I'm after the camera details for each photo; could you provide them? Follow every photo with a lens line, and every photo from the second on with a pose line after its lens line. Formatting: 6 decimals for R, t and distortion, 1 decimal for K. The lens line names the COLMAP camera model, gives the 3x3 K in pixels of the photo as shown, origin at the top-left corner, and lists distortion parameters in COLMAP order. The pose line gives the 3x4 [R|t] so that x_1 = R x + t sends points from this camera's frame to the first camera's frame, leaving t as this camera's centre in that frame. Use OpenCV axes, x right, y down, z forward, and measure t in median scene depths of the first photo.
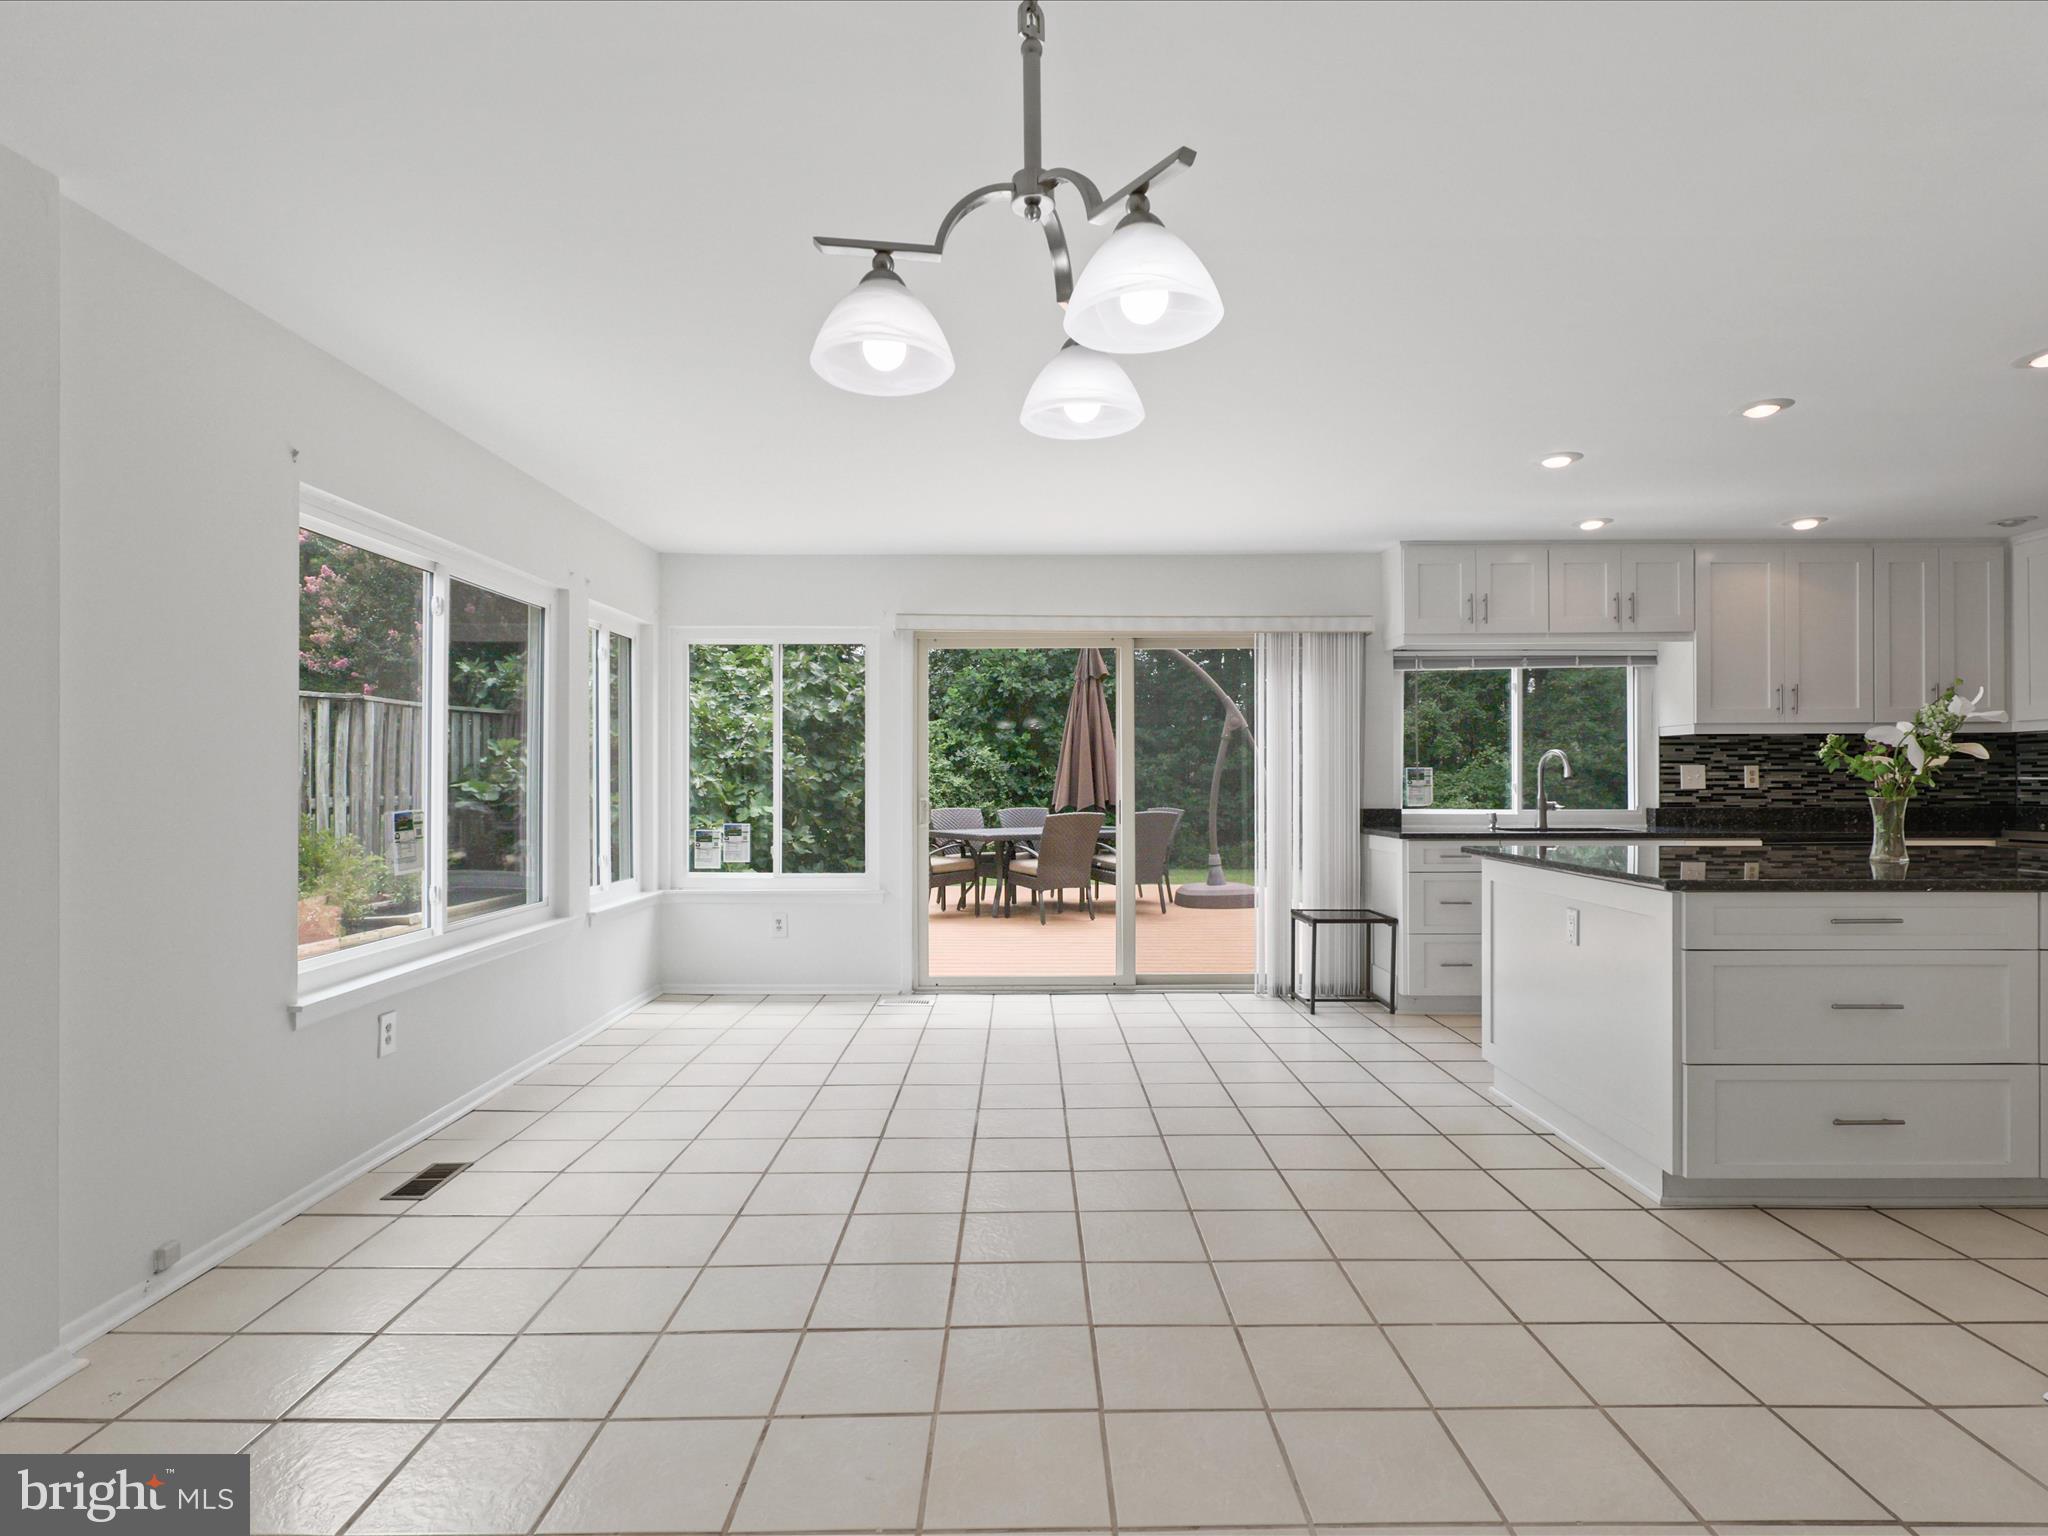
lens RADIAL K [[1076.3, 0, 1021.8], [0, 1076.3, 777.2], [0, 0, 1]] dist [-0.004367, 0.002088]
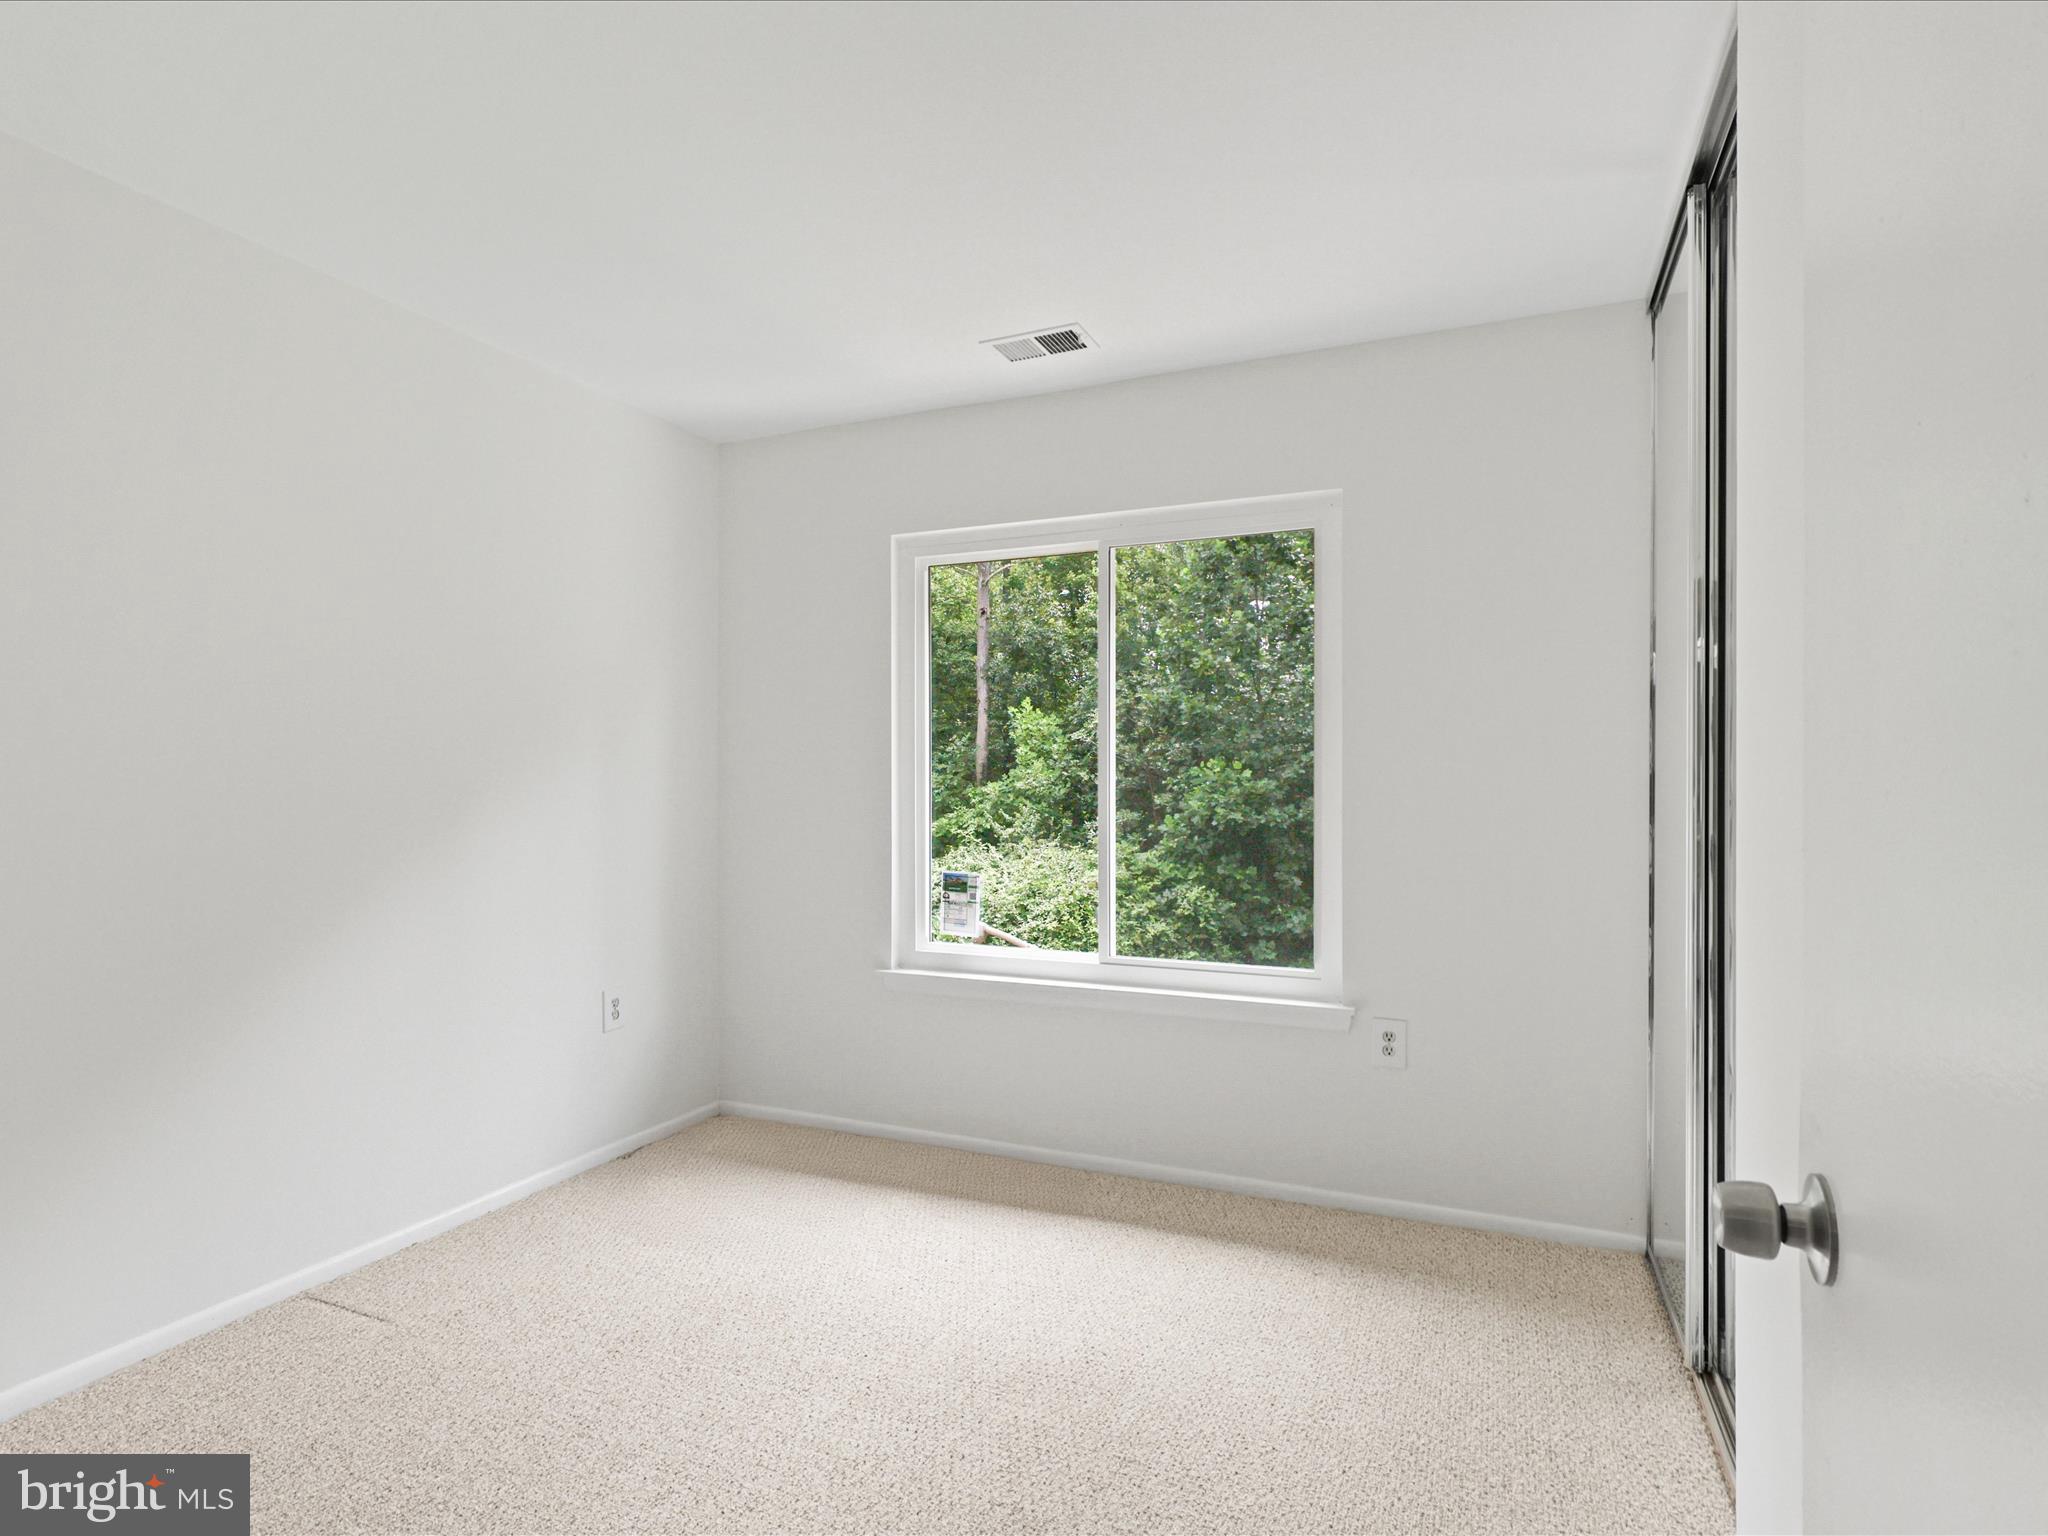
lens RADIAL K [[1076.3, 0, 1026.2], [0, 1076.3, 767.7], [0, 0, 1]] dist [-0.004367, 0.002088]
pose [[0.917865, -0.001045, -0.396892, 0.736519], [-0.001143, 0.999985, -0.005275, -0.469595], [0.396892, 0.005295, 0.917850, 0.442932]]
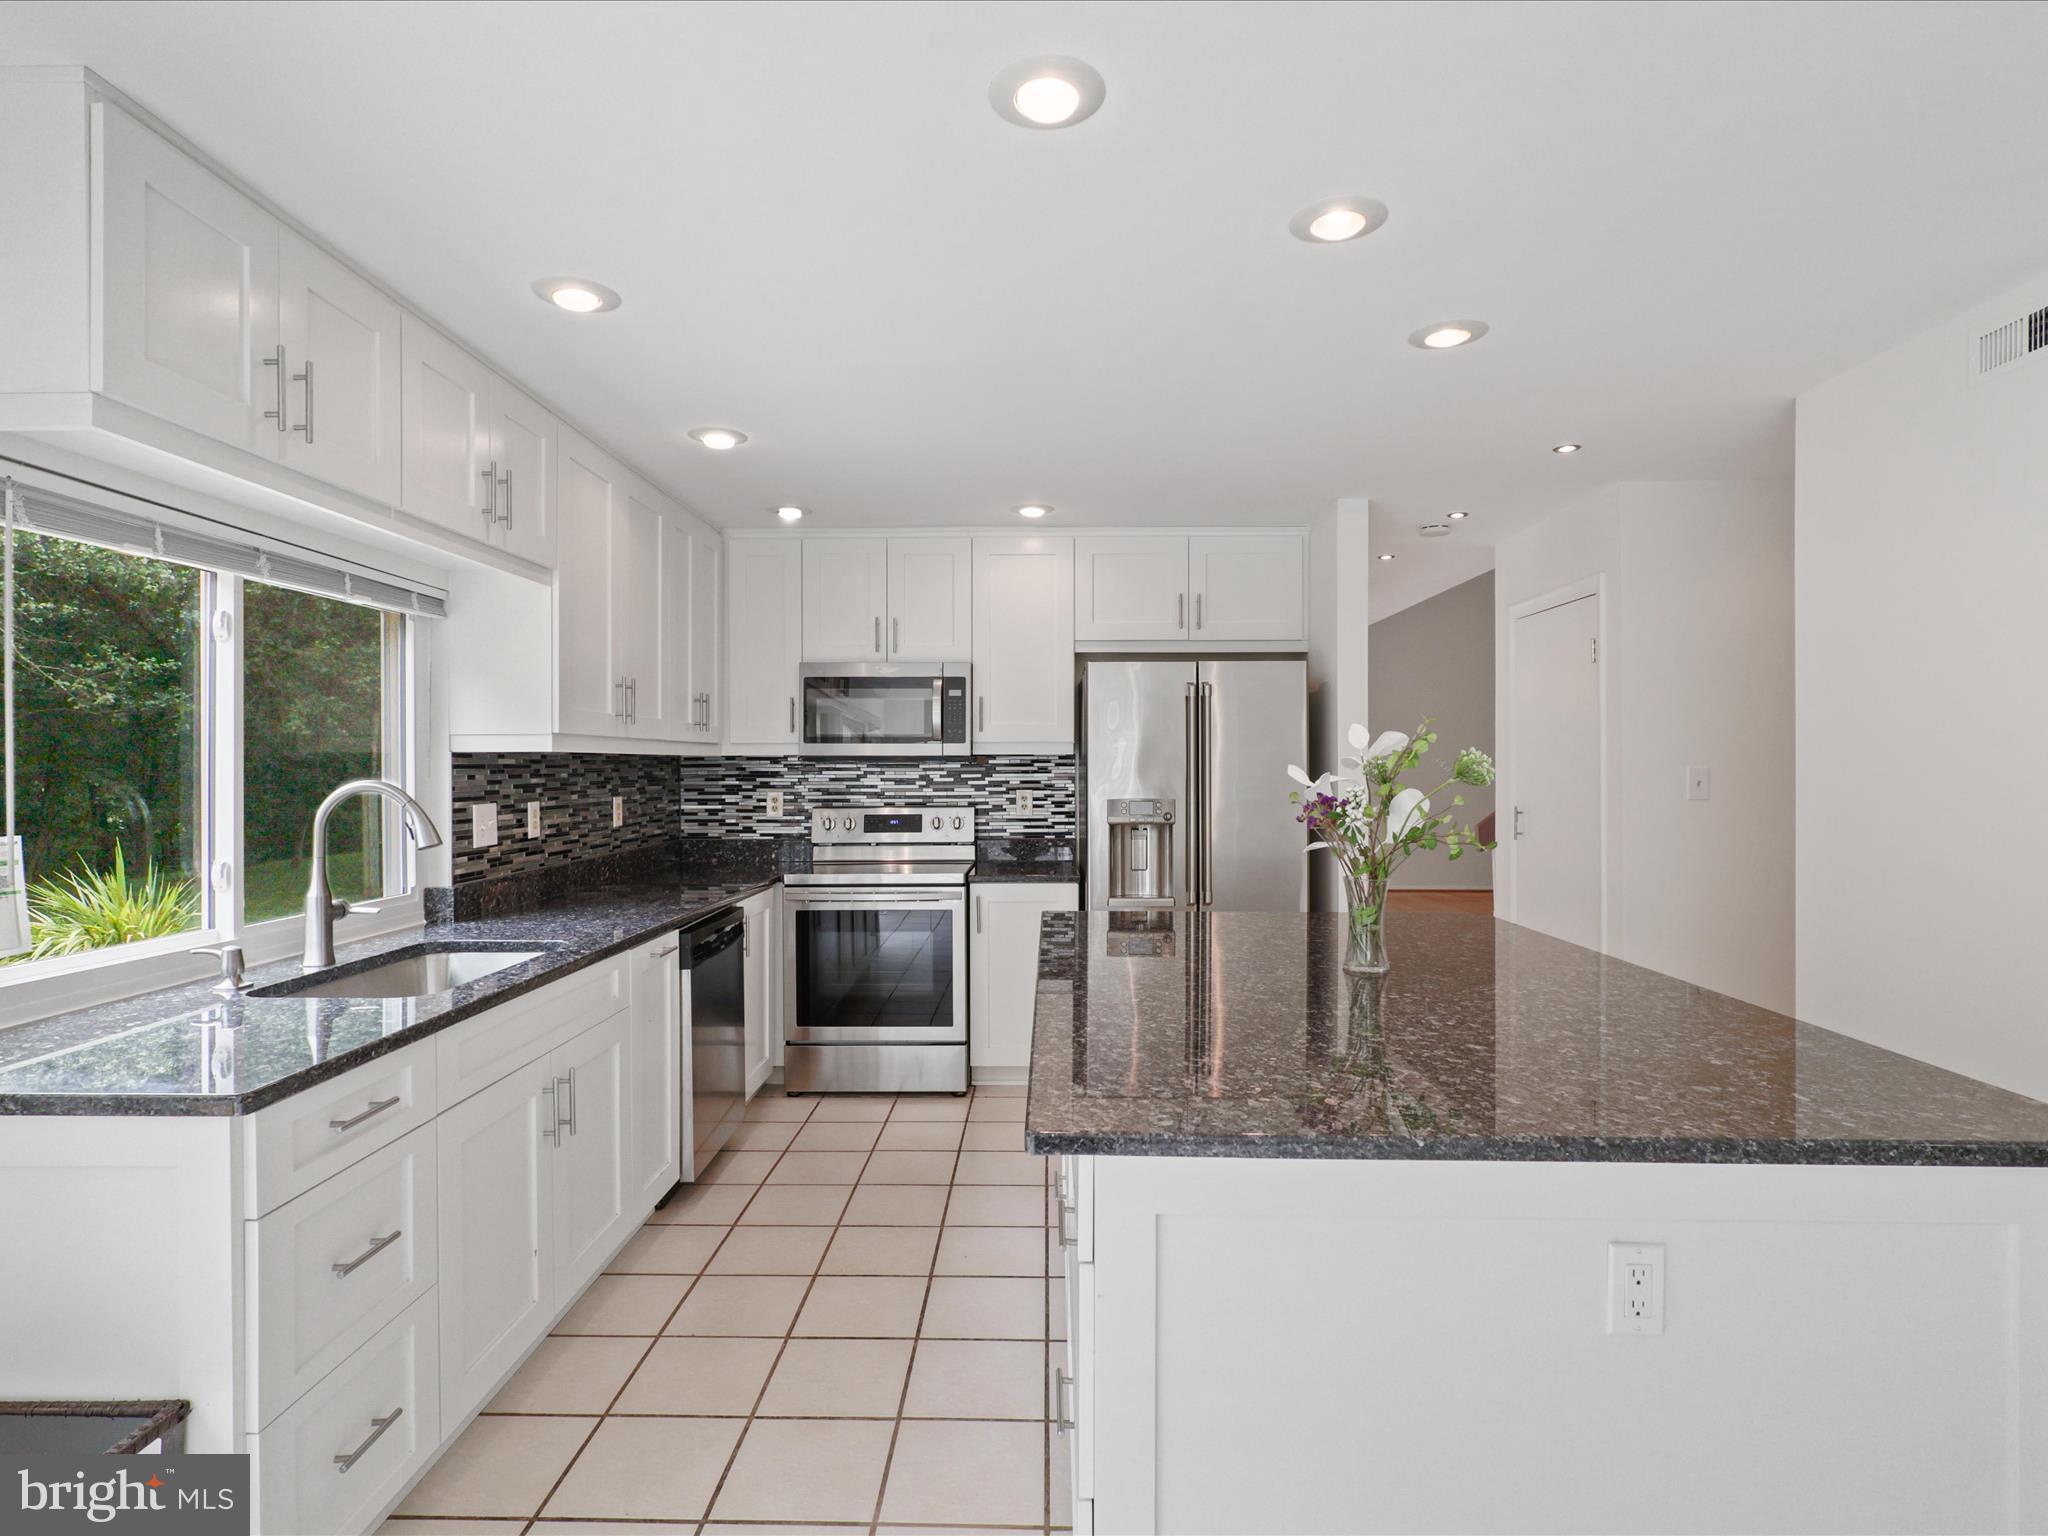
lens RADIAL K [[1076.3, 0, 1031.4], [0, 1076.3, 766.7], [0, 0, 1]] dist [-0.004367, 0.002088]
pose [[0.019356, 0.003420, 0.999807, 0.064760], [0.000404, 0.999994, -0.003429, -0.028680], [-0.999813, 0.000470, 0.019355, 0.701401]]
